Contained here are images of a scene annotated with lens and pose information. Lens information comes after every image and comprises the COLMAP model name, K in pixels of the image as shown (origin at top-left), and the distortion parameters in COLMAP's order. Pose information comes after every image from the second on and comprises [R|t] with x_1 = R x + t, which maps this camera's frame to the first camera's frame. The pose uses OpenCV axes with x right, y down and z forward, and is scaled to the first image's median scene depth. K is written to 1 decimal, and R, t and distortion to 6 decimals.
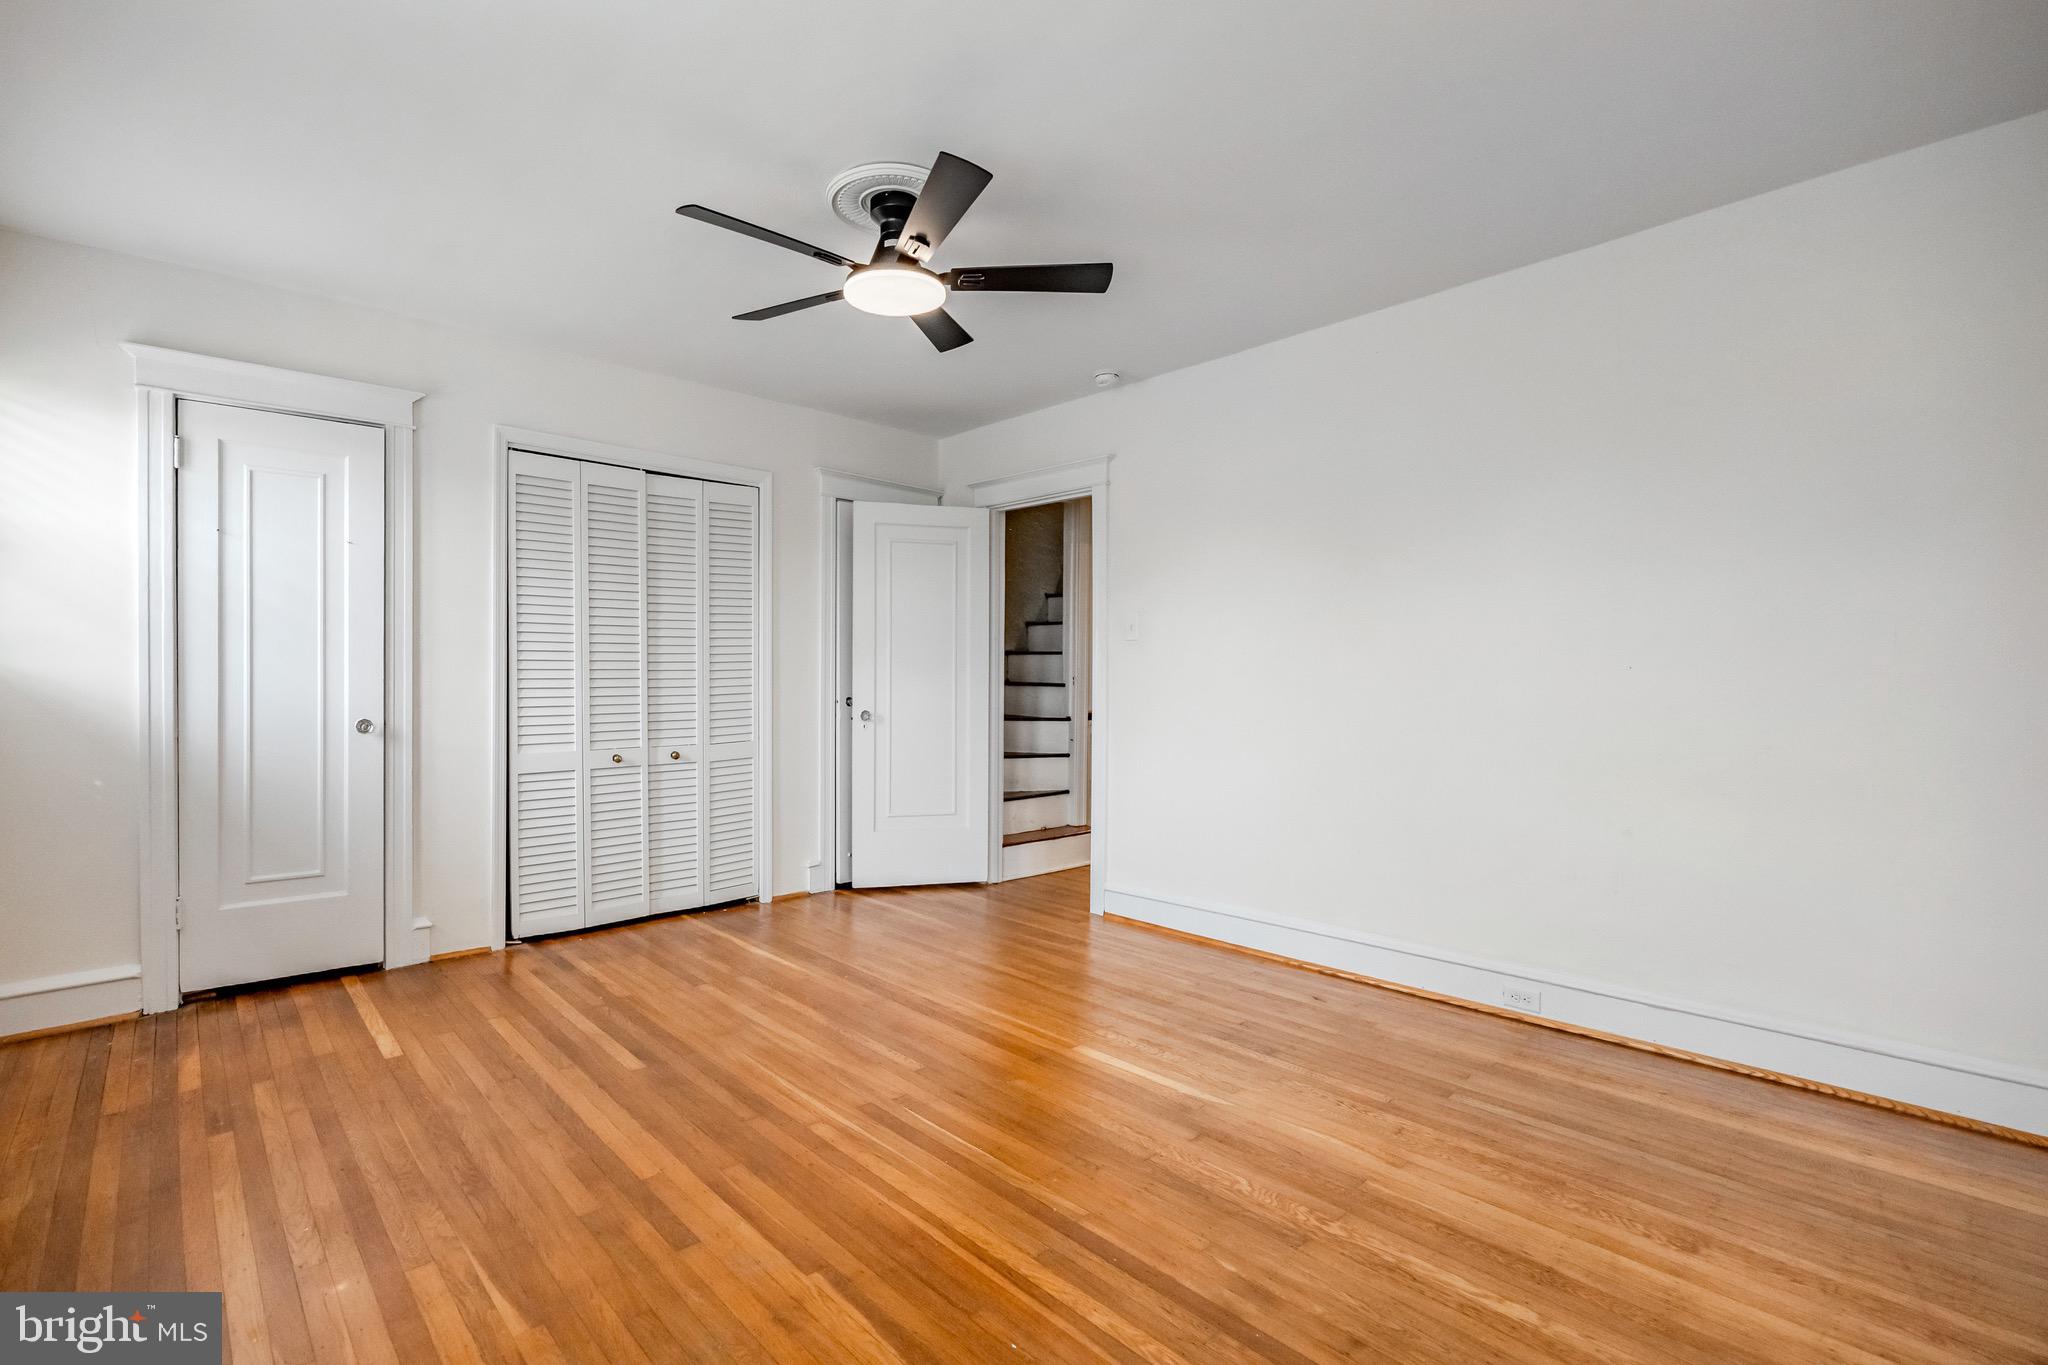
lens RADIAL K [[897.7, 0, 1024.1], [0, 897.7, 690.5], [0, 0, 1]] dist [-0.000053, -0.000030]
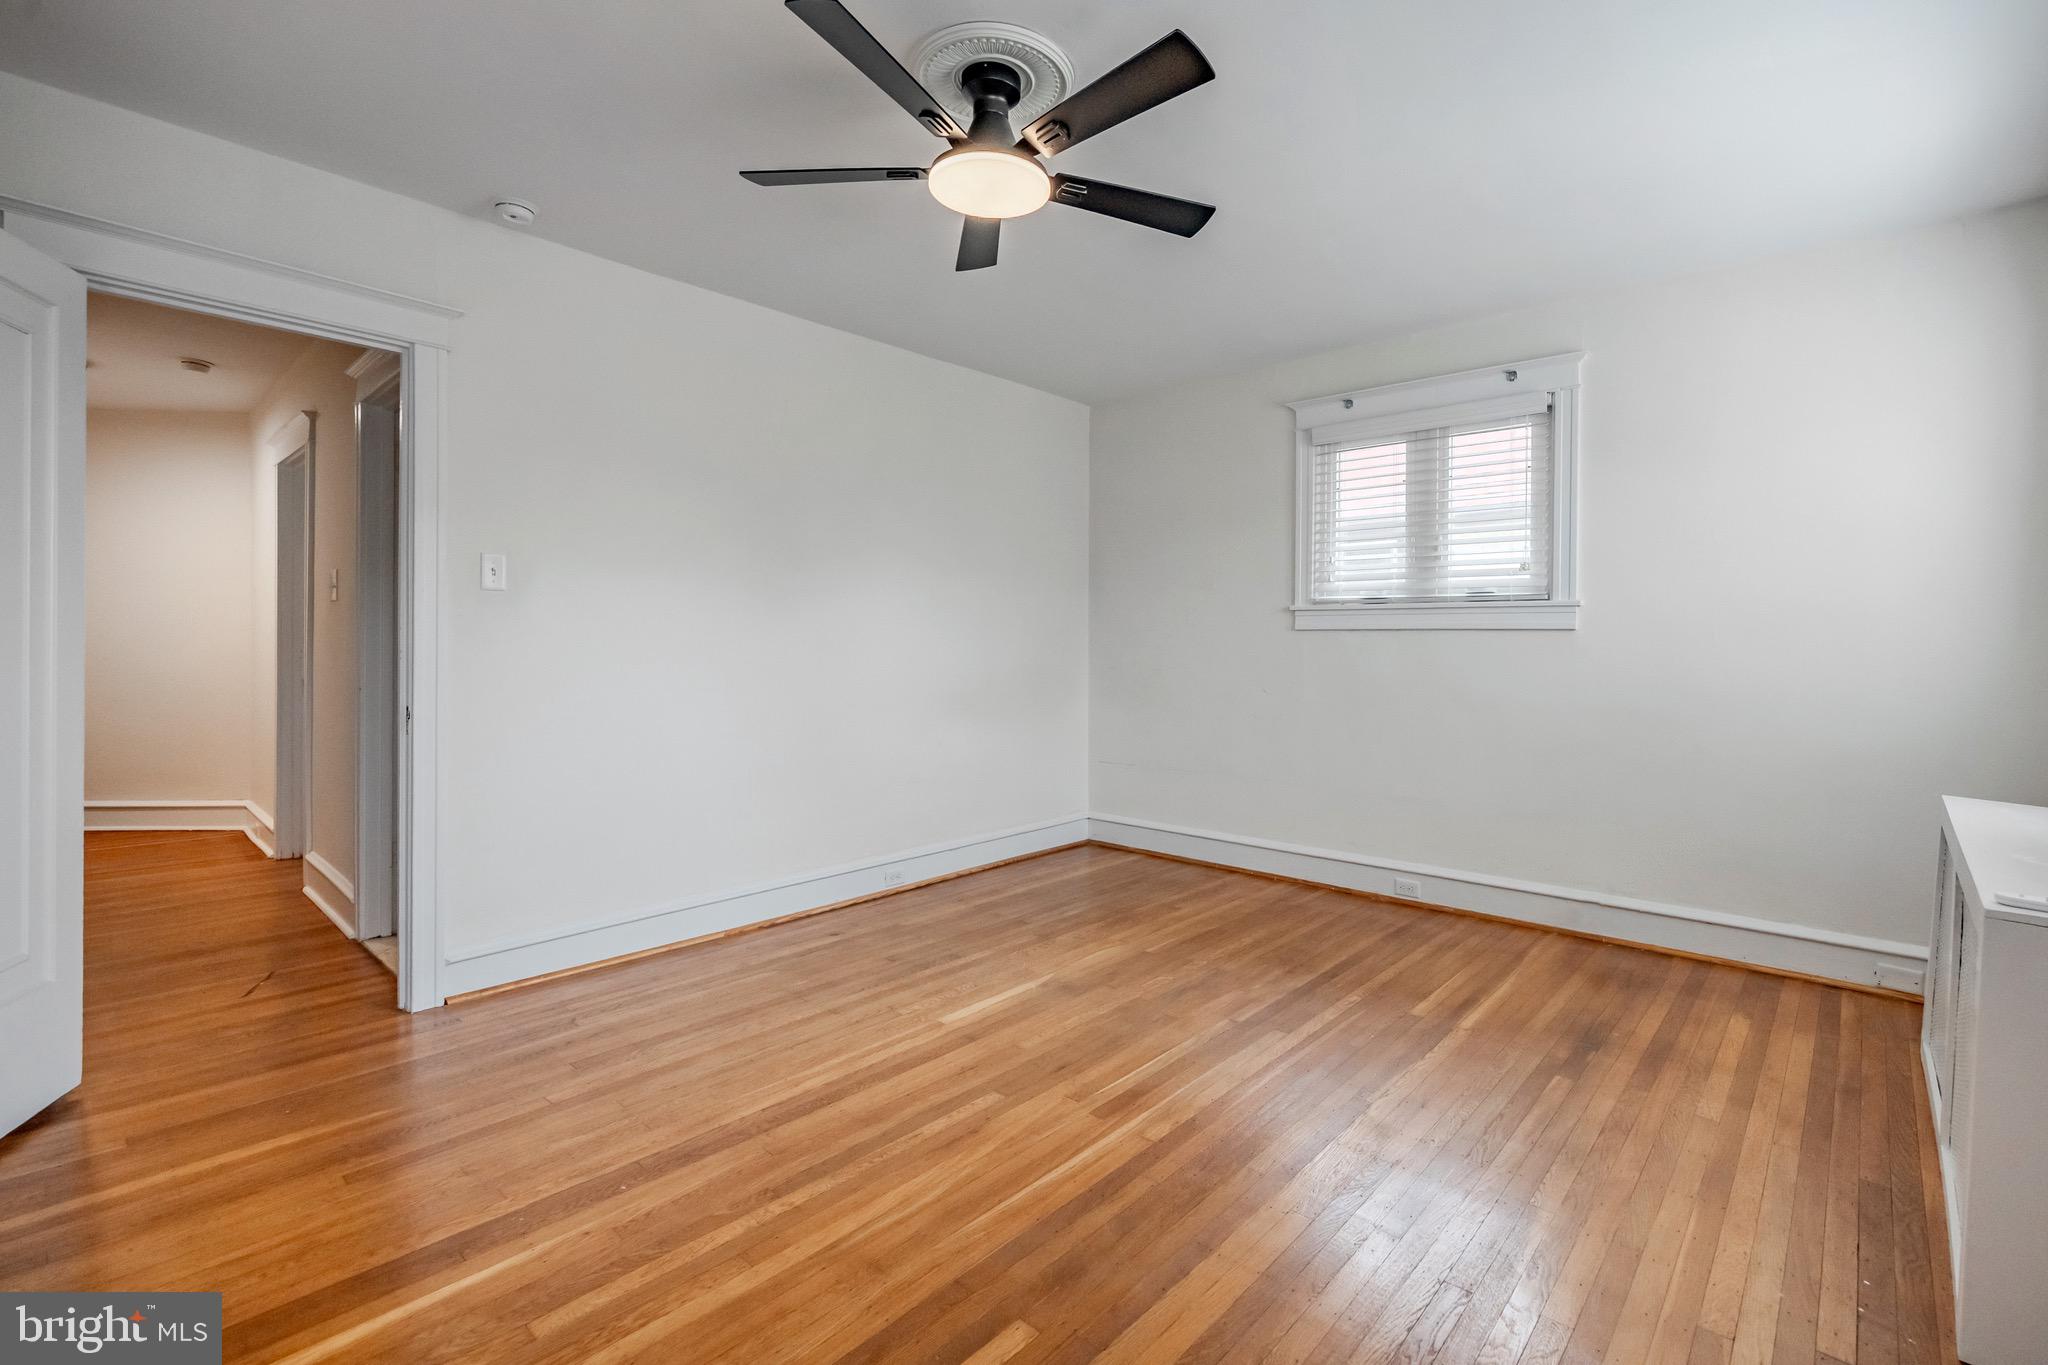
lens RADIAL K [[901.3, 0, 1083.8], [0, 901.3, 656.4], [0, 0, 1]] dist [-0.003719, -0.000316]
pose [[-0.089637, -0.011262, 0.995911, -0.897633], [0.004830, 0.999919, 0.011742, -0.002781], [-0.995963, 0.005862, -0.089575, 0.923001]]
